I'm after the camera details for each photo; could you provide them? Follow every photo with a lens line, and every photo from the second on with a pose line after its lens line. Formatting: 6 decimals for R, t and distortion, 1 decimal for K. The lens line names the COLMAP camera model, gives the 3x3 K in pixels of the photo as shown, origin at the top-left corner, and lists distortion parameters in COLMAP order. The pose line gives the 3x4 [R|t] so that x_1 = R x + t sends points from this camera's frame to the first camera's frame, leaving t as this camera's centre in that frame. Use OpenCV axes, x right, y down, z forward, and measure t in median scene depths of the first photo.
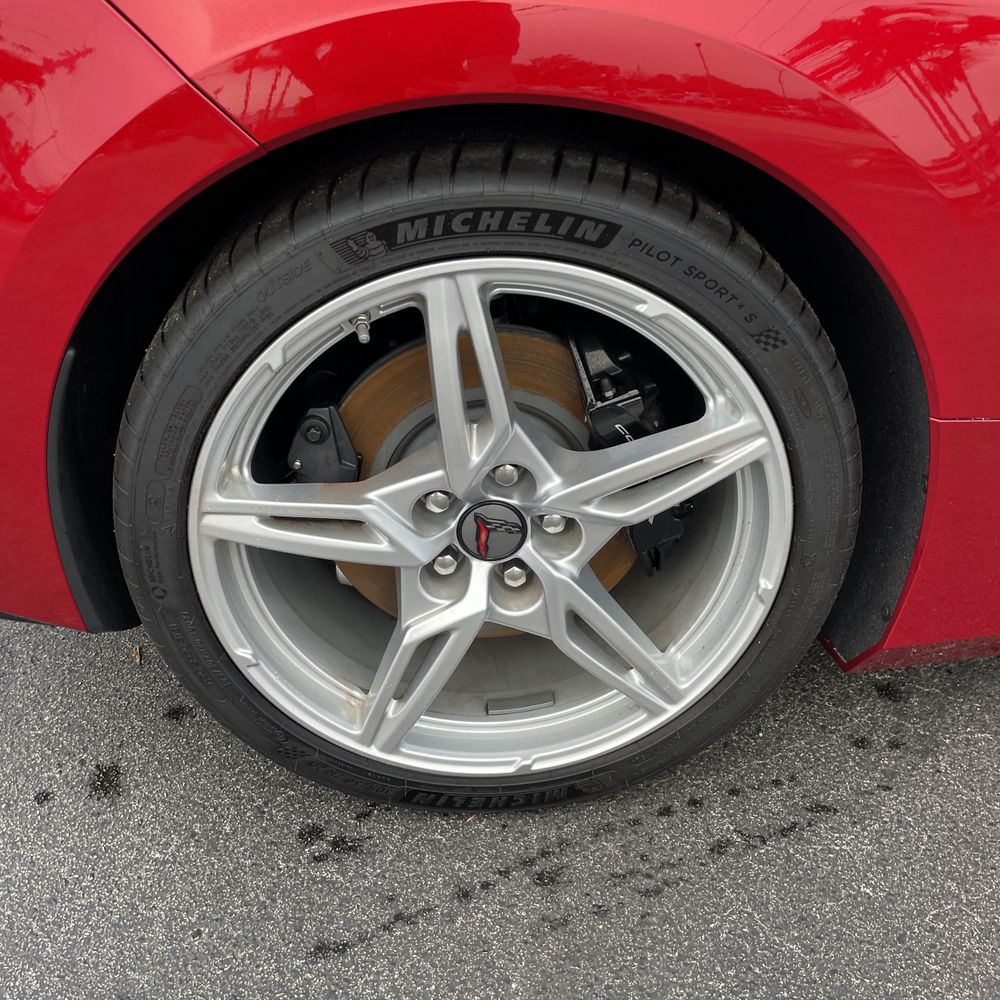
lens RADIAL K [[1005.5, 0, 485.9], [0, 1005.5, 504.0], [0, 0, 1]] dist [0.086574, -0.117957]
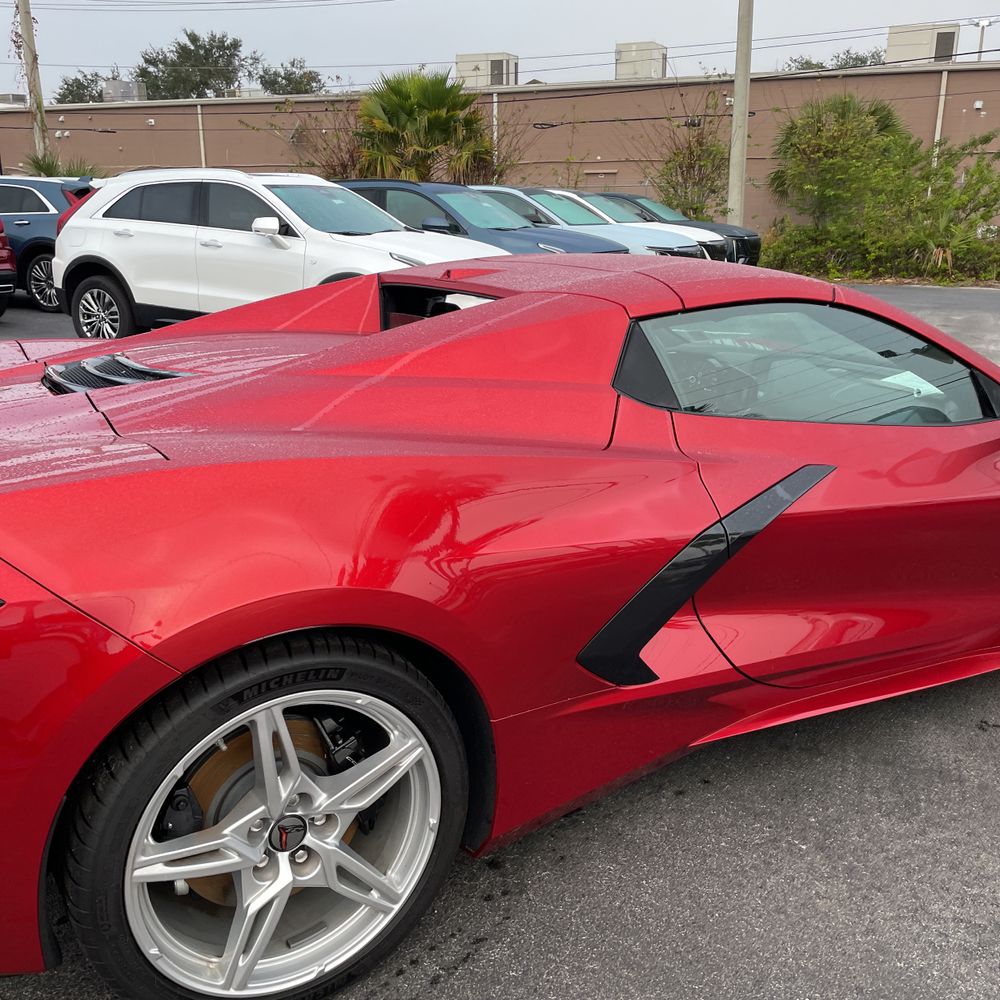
lens RADIAL K [[1011.6, 0, 498.4], [0, 1011.6, 519.3], [0, 0, 1]] dist [0.074389, -0.096694]
pose [[0.871931, -0.129220, 0.472269, -0.453119], [0.228466, 0.960480, -0.159005, -0.135357], [-0.433058, 0.246538, 0.866995, -0.865253]]
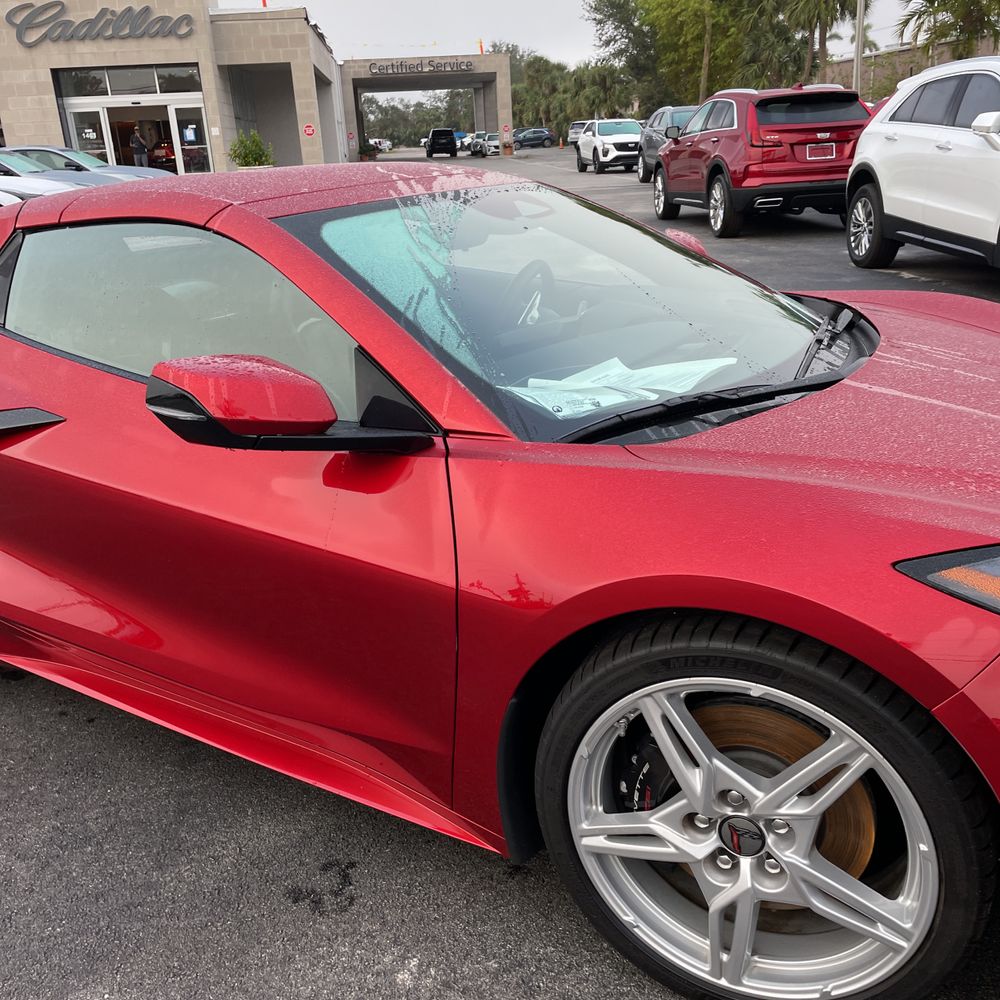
lens RADIAL K [[1010.5, 0, 513.7], [0, 1010.5, 499.2], [0, 0, 1]] dist [0.098648, -0.130727]
pose [[0.864634, 0.138792, -0.482851, 3.247648], [-0.213446, 0.971514, -0.102960, -0.289459], [0.454807, 0.192085, 0.869629, -0.487192]]
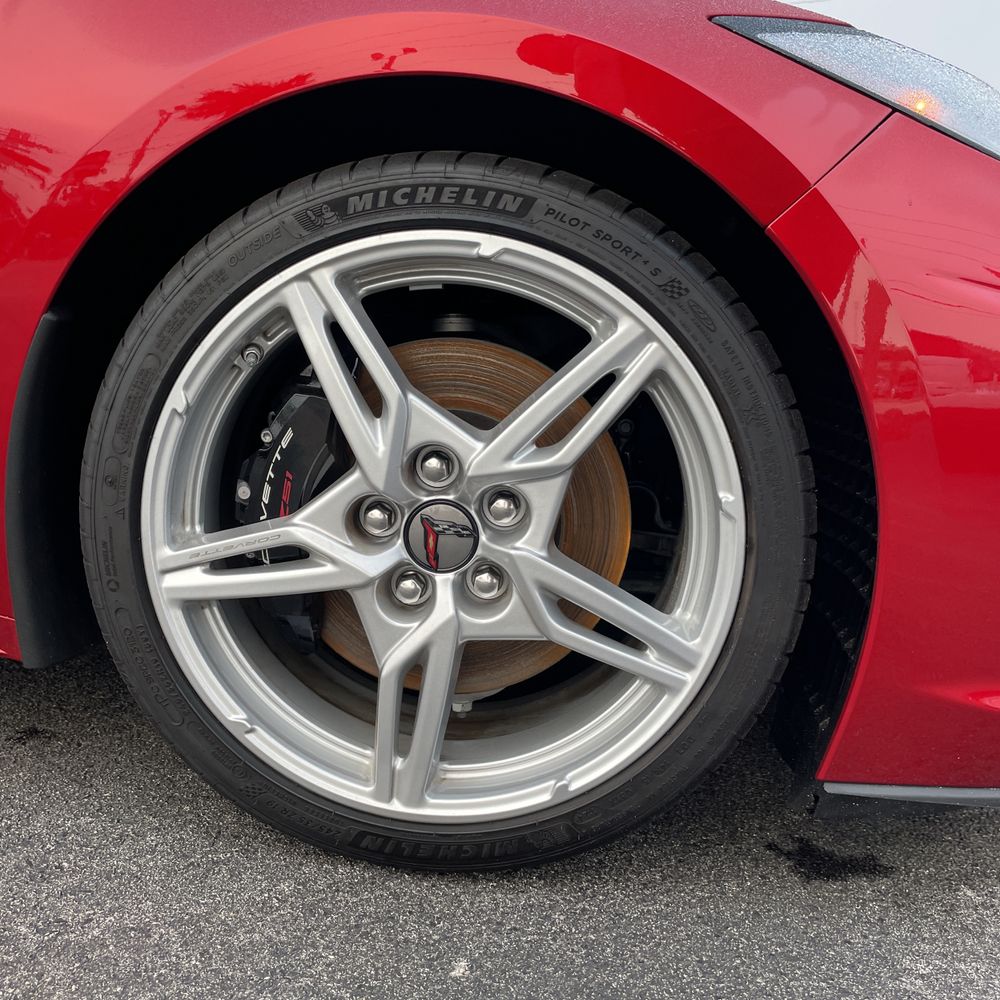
lens RADIAL K [[1005.5, 0, 485.9], [0, 1005.5, 504.0], [0, 0, 1]] dist [0.086574, -0.117957]
pose [[0.981484, 0.137311, -0.133550, 3.032749], [-0.172650, 0.936134, -0.306341, 0.220008], [0.082956, 0.323726, 0.942507, 0.218066]]
